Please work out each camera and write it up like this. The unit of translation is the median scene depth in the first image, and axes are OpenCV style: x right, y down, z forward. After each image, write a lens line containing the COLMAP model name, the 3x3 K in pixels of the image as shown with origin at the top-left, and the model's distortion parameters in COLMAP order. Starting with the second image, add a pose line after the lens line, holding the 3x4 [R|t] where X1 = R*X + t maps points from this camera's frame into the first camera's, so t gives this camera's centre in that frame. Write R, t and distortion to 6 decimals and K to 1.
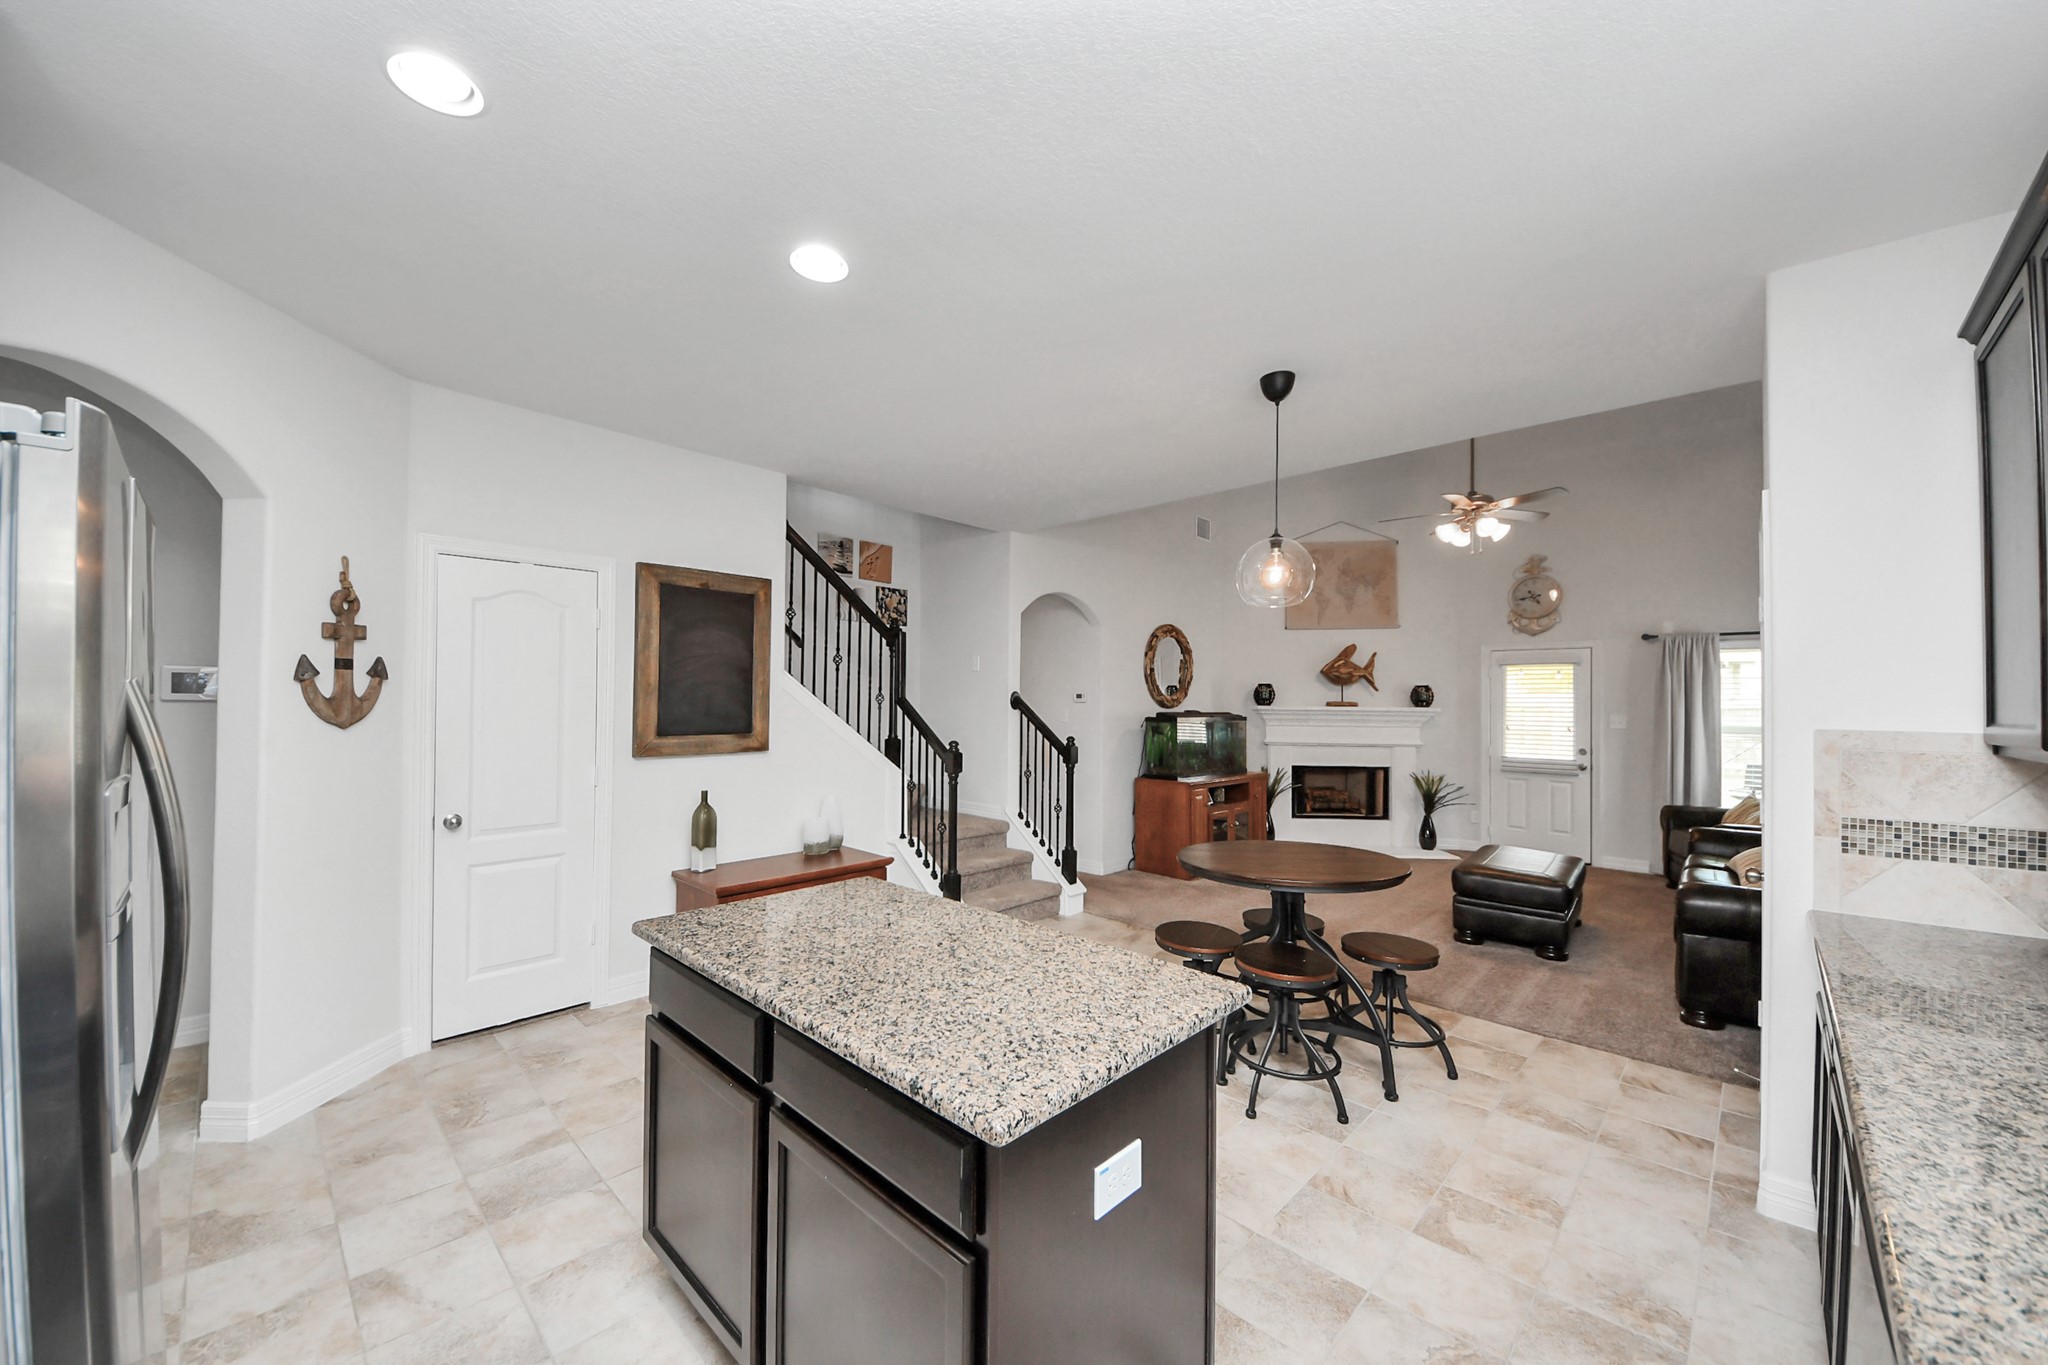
lens RADIAL K [[753.3, 0, 1016.1], [0, 753.3, 693.2], [0, 0, 1]] dist [0.033267, -0.027310]
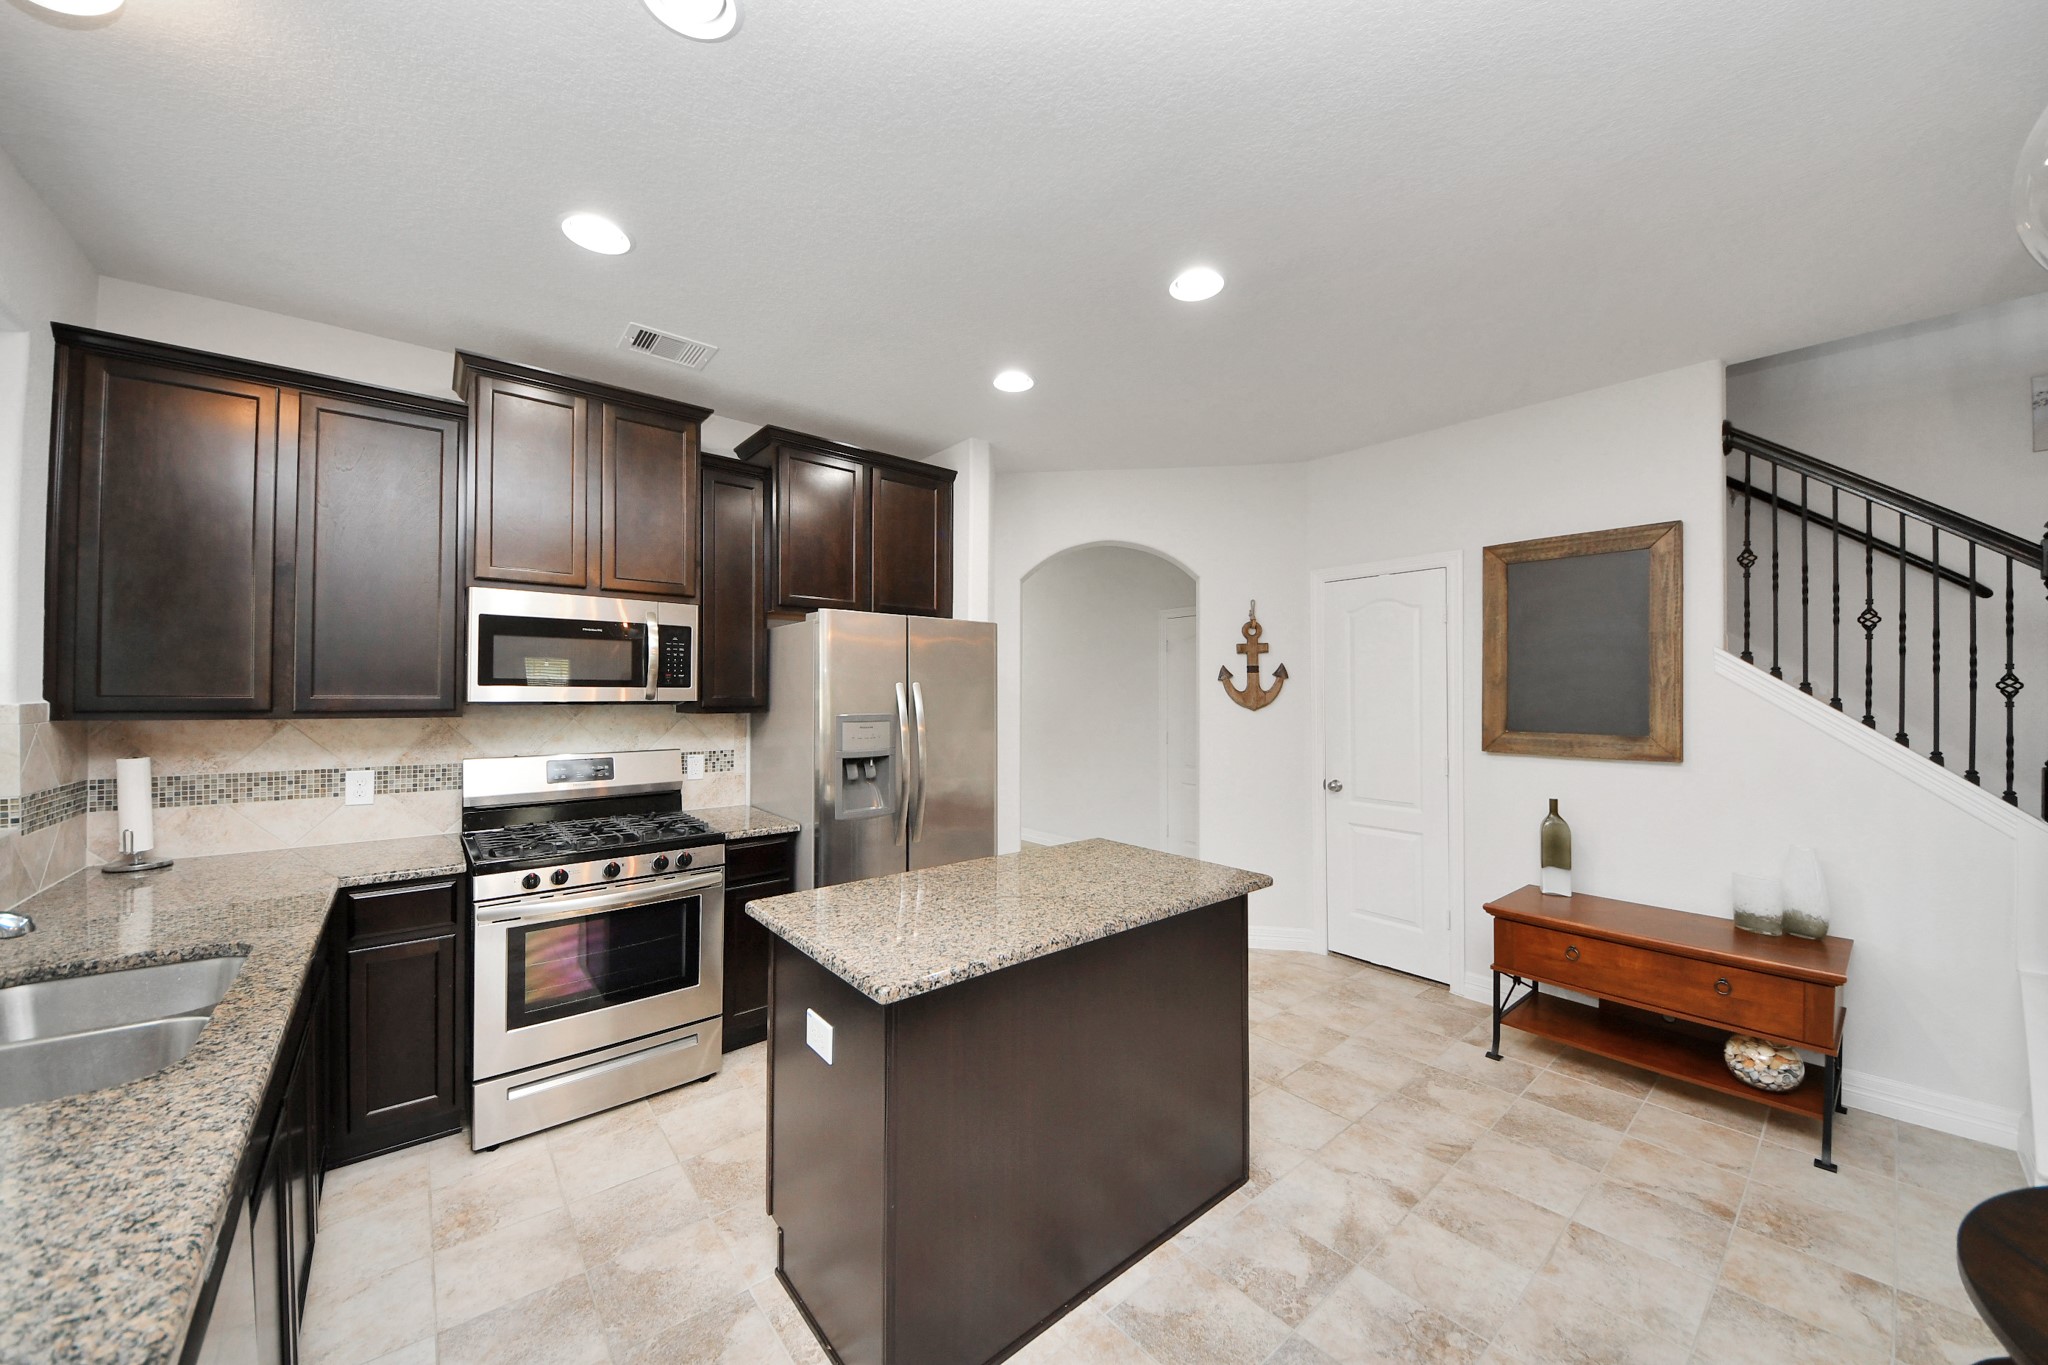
lens RADIAL K [[724.0, 0, 1015.7], [0, 724.0, 686.1], [0, 0, 1]] dist [0.041528, -0.023300]
pose [[-0.105617, -0.013159, -0.994320, 0.409800], [0.008314, 0.999866, -0.014115, 0.008381], [0.994372, -0.009757, -0.105493, 0.431869]]
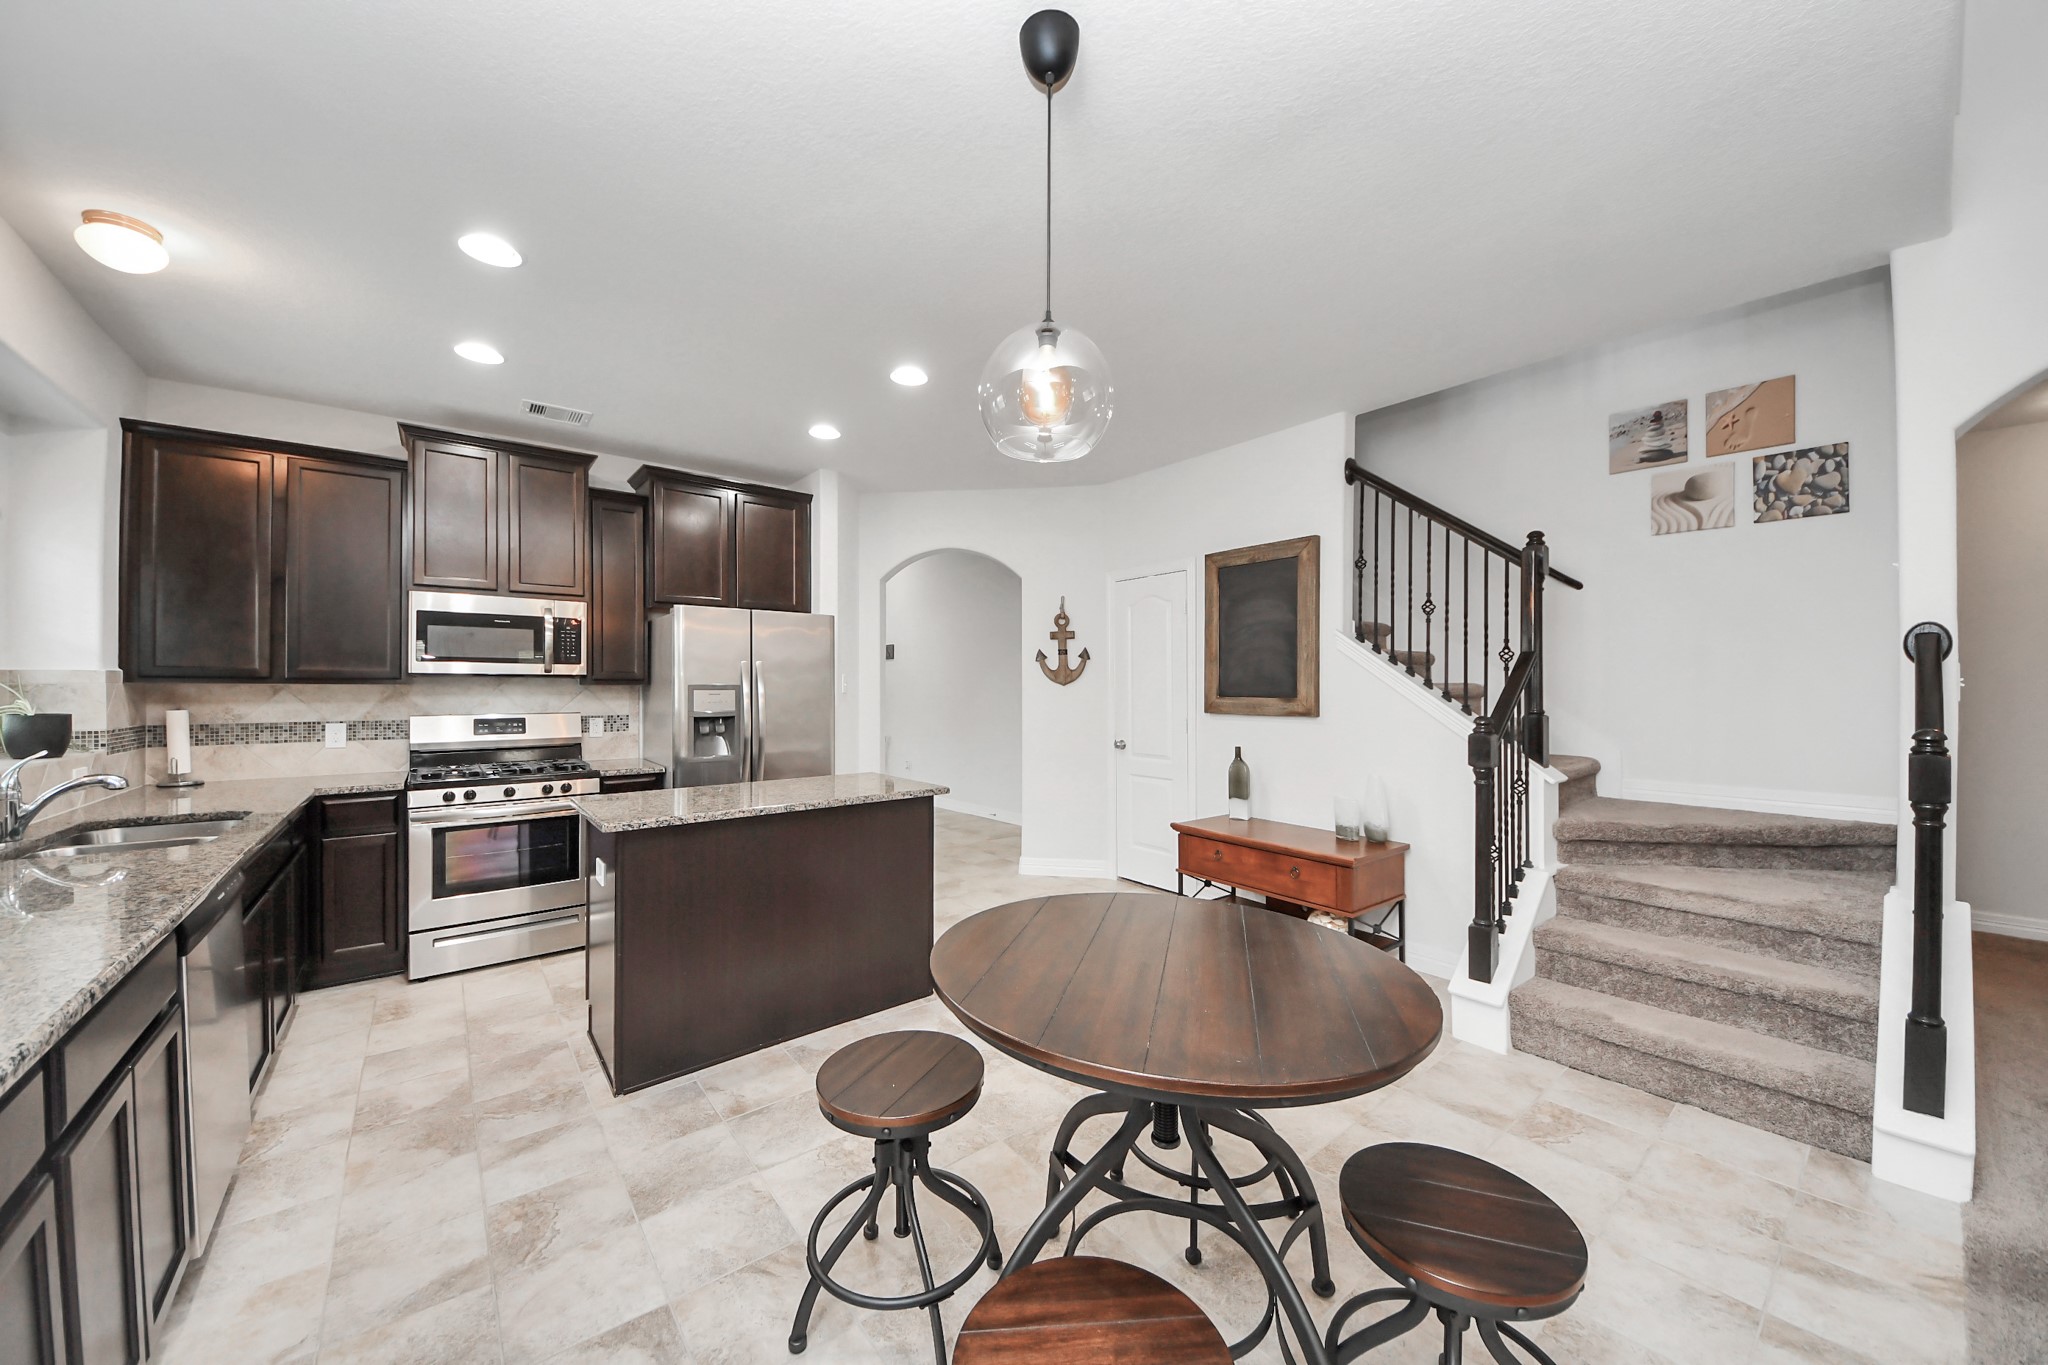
lens RADIAL K [[724.0, 0, 1015.7], [0, 724.0, 686.1], [0, 0, 1]] dist [0.041528, -0.023300]
pose [[-0.127845, -0.005931, -0.991776, 0.602125], [0.012305, 0.999896, -0.007566, 0.038257], [0.991718, -0.013171, -0.127759, 0.712927]]
